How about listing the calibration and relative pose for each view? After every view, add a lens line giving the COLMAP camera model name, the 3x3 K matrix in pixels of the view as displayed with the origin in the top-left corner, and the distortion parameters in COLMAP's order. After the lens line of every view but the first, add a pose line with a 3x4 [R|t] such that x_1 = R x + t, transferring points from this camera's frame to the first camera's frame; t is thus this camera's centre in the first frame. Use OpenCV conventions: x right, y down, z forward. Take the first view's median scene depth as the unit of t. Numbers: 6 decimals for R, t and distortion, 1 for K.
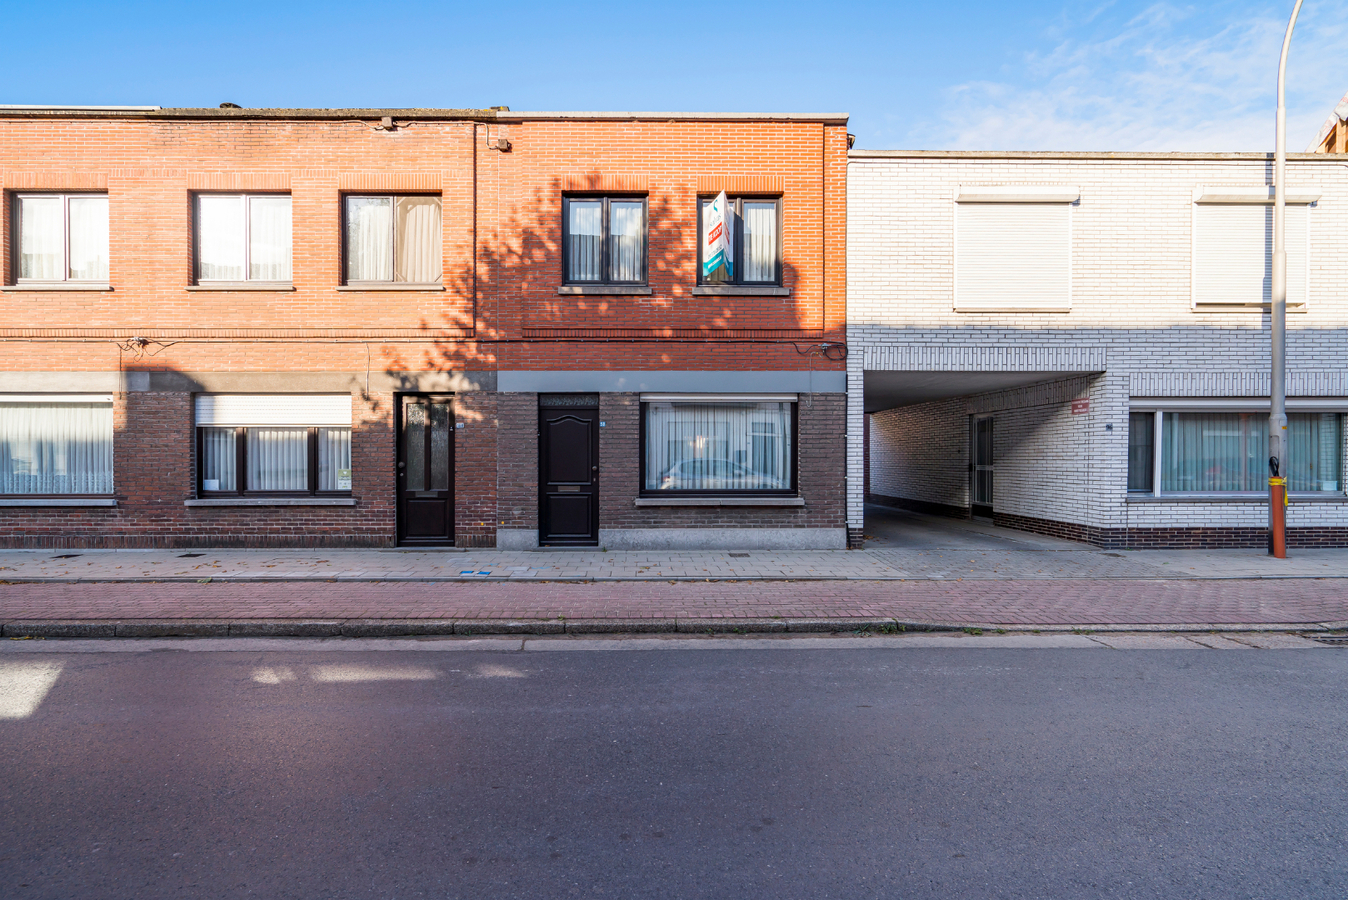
lens RADIAL K [[614.8, 0, 669.8], [0, 614.8, 452.8], [0, 0, 1]] dist [-0.006959, 0.001680]
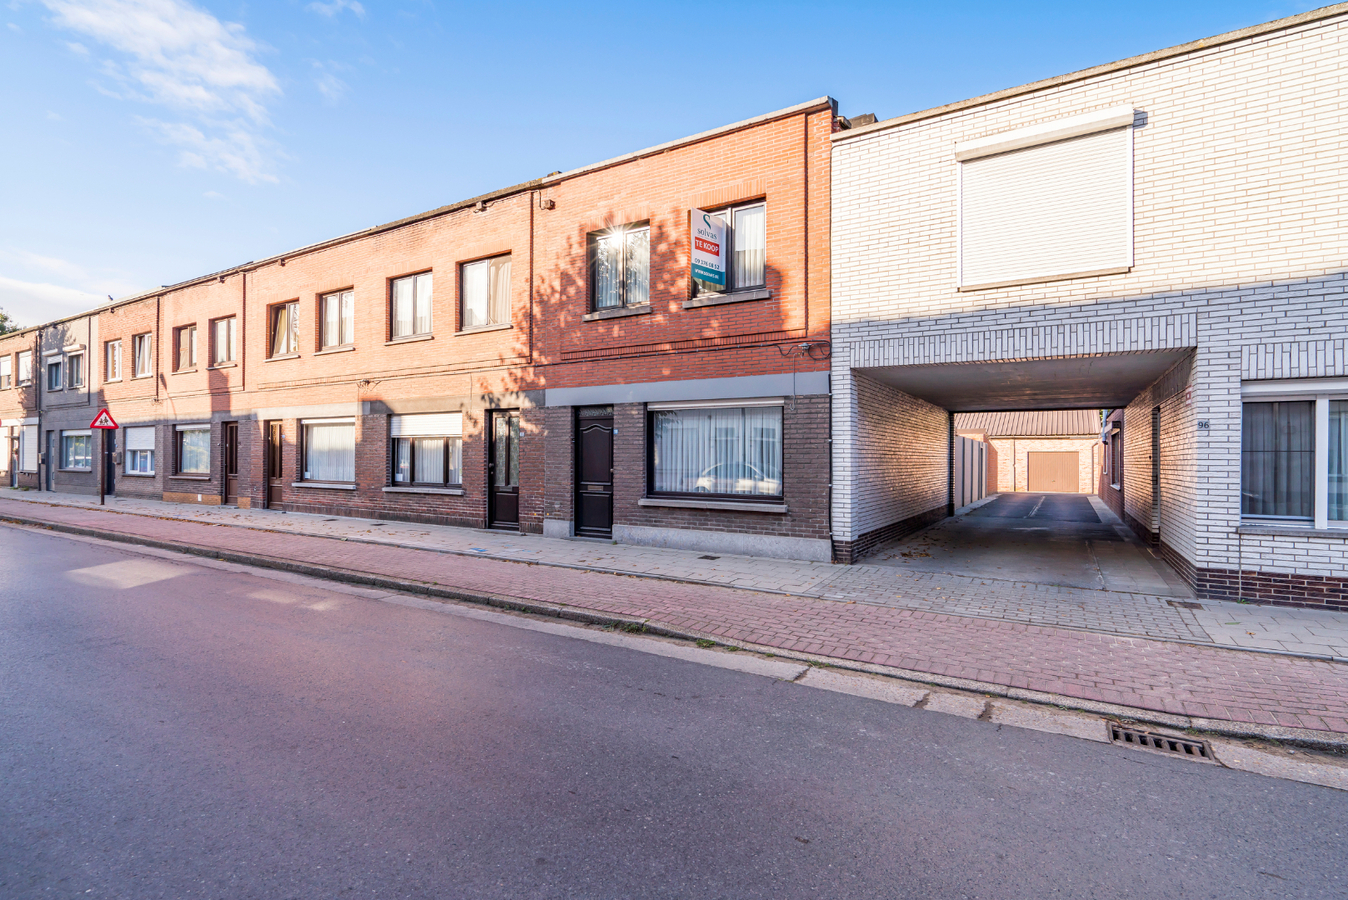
lens RADIAL K [[614.8, 0, 661.3], [0, 614.8, 448.3], [0, 0, 1]] dist [-0.006959, 0.001680]
pose [[0.858053, -0.001533, -0.513558, 0.544809], [-0.003770, 0.999950, -0.009285, -0.006110], [0.513547, 0.009903, 0.858005, 0.070838]]
